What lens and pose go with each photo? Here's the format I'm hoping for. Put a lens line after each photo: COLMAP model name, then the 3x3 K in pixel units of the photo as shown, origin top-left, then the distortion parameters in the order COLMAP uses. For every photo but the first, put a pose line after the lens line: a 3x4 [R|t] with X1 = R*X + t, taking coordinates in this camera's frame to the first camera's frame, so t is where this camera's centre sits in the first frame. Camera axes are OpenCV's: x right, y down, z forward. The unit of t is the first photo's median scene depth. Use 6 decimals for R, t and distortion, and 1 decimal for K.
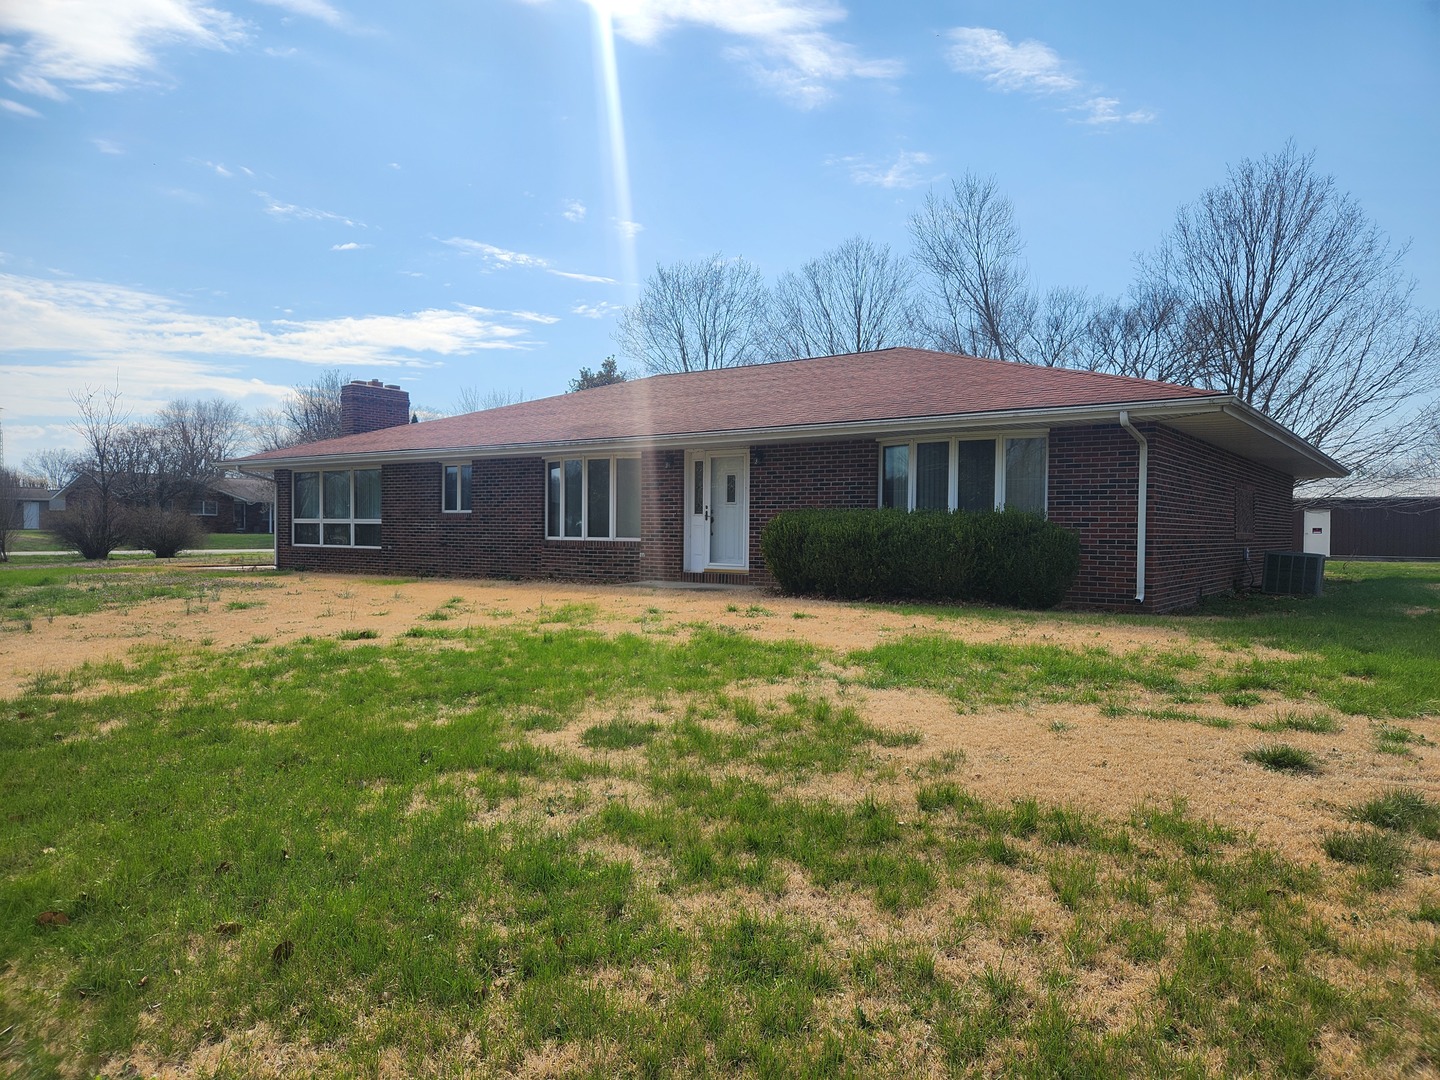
lens RADIAL K [[958.3, 0, 667.1], [0, 958.3, 542.0], [0, 0, 1]] dist [0.109145, -0.084451]
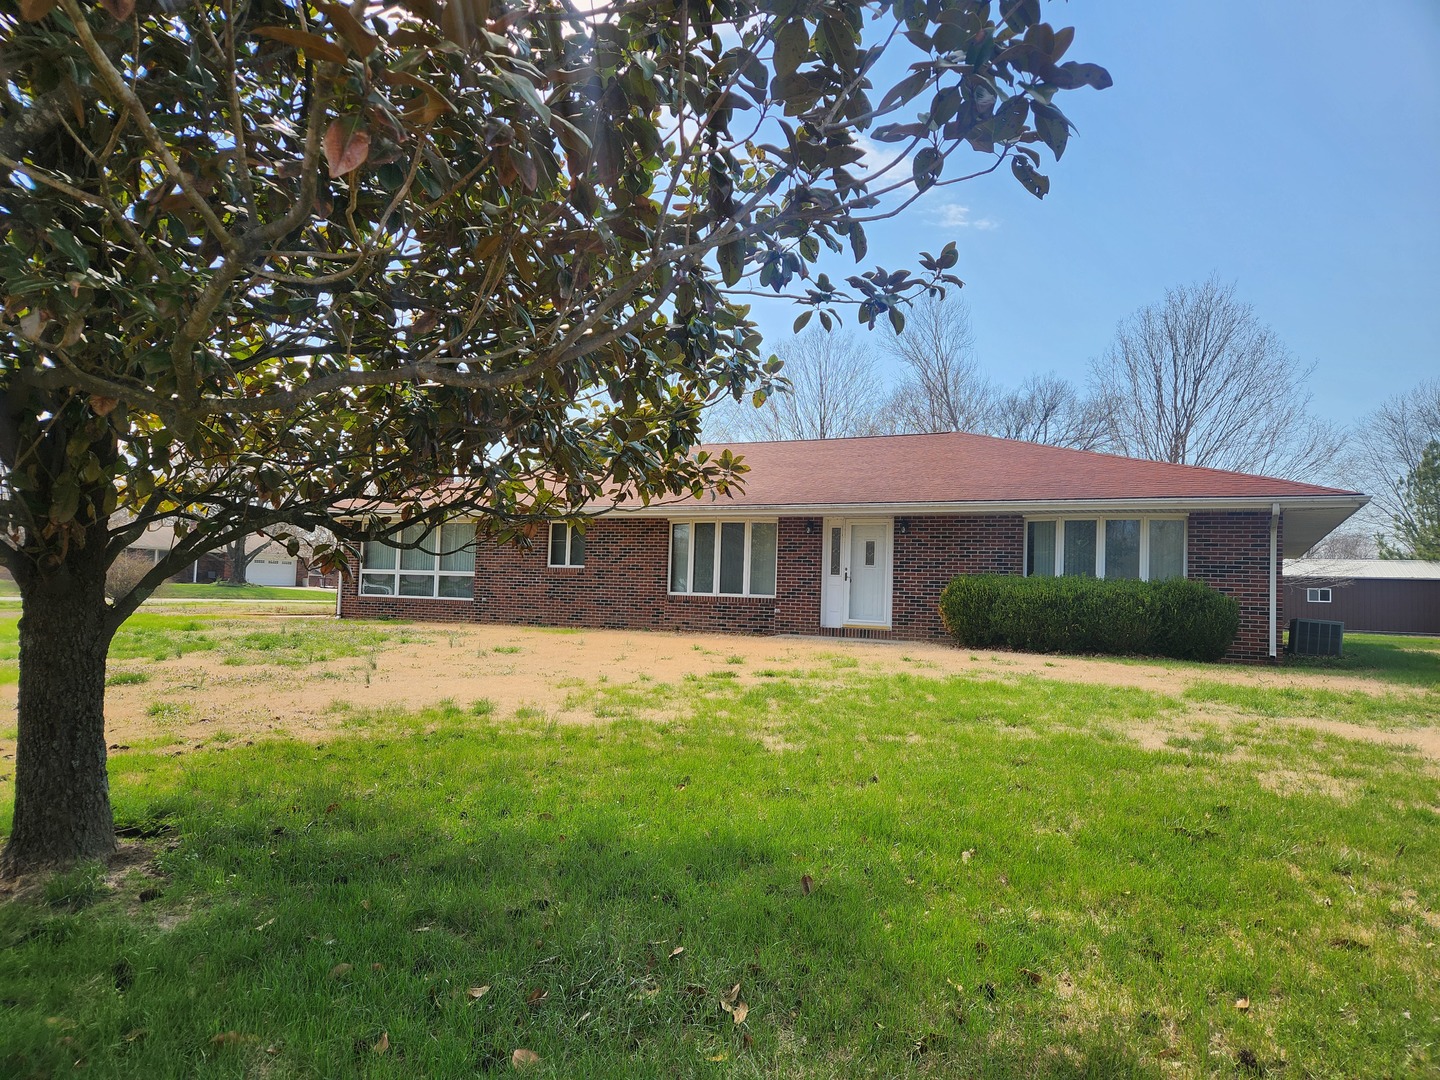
lens RADIAL K [[958.3, 0, 667.1], [0, 958.3, 542.0], [0, 0, 1]] dist [0.109145, -0.084451]
pose [[0.988047, 0.029113, 0.151376, -0.333803], [-0.019982, 0.997907, -0.061495, 0.005559], [-0.152850, 0.057735, 0.986561, -0.080546]]
